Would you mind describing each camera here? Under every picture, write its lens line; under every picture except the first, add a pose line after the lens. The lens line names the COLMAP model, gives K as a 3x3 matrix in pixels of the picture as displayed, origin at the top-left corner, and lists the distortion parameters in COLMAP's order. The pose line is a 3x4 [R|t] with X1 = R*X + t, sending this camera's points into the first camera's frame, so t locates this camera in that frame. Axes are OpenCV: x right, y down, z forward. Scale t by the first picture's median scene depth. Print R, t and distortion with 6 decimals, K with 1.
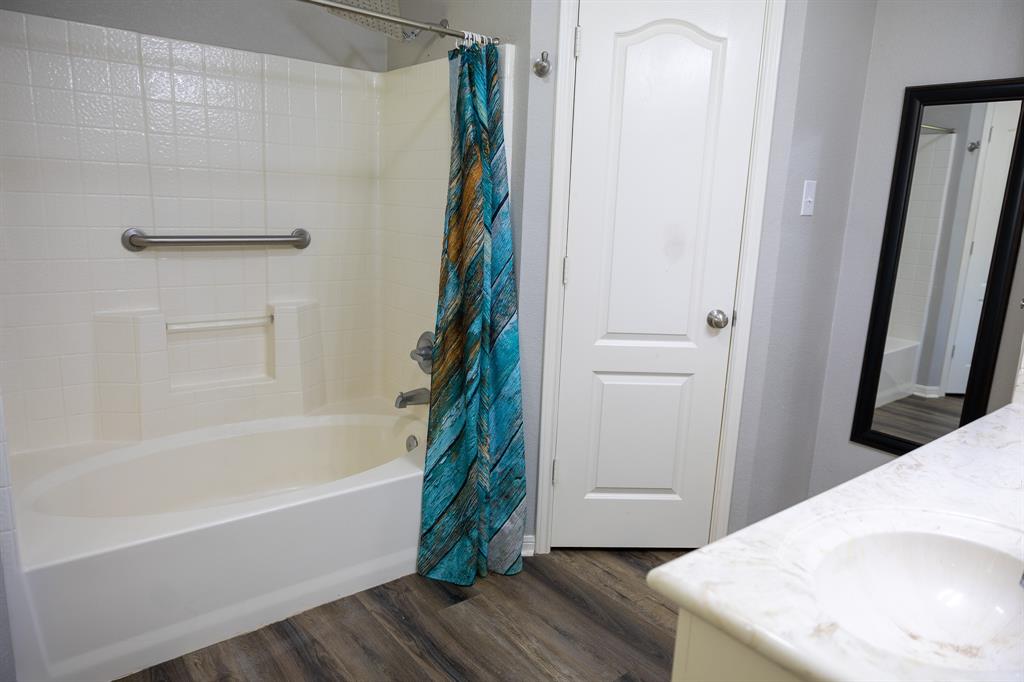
lens RADIAL K [[685.7, 0, 512.0], [0, 685.7, 341.0], [0, 0, 1]] dist [-0.003662, 0.001289]
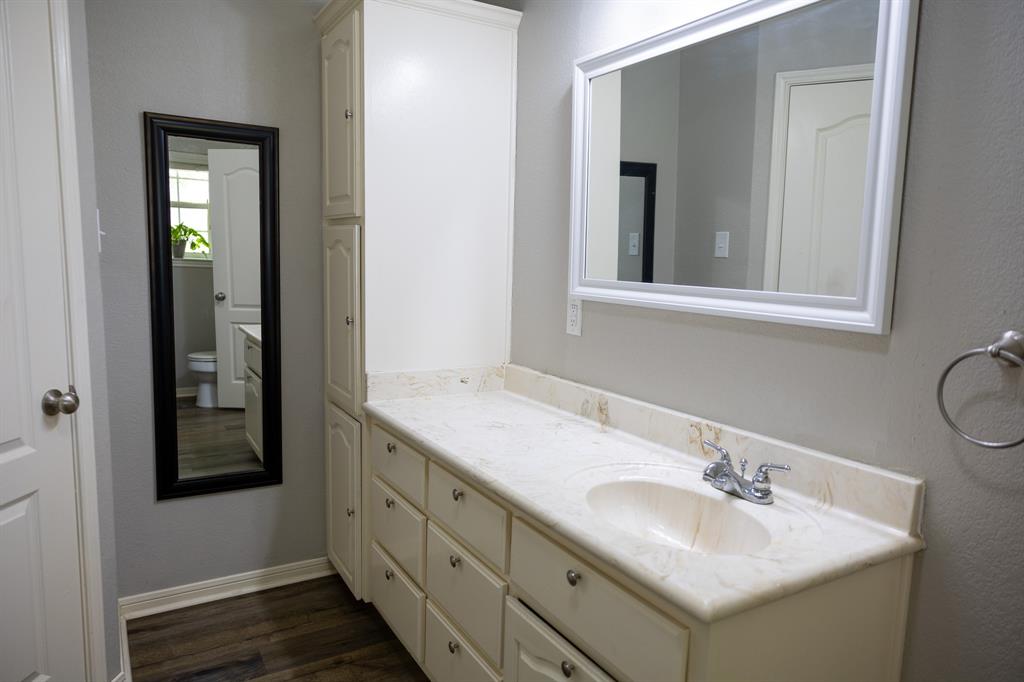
lens RADIAL K [[685.7, 0, 512.0], [0, 685.7, 341.0], [0, 0, 1]] dist [-0.003662, 0.001289]
pose [[0.116353, -0.154212, 0.981163, -0.321998], [0.175763, 0.975478, 0.132476, -0.103514], [-0.977532, 0.157038, 0.140604, 0.431665]]
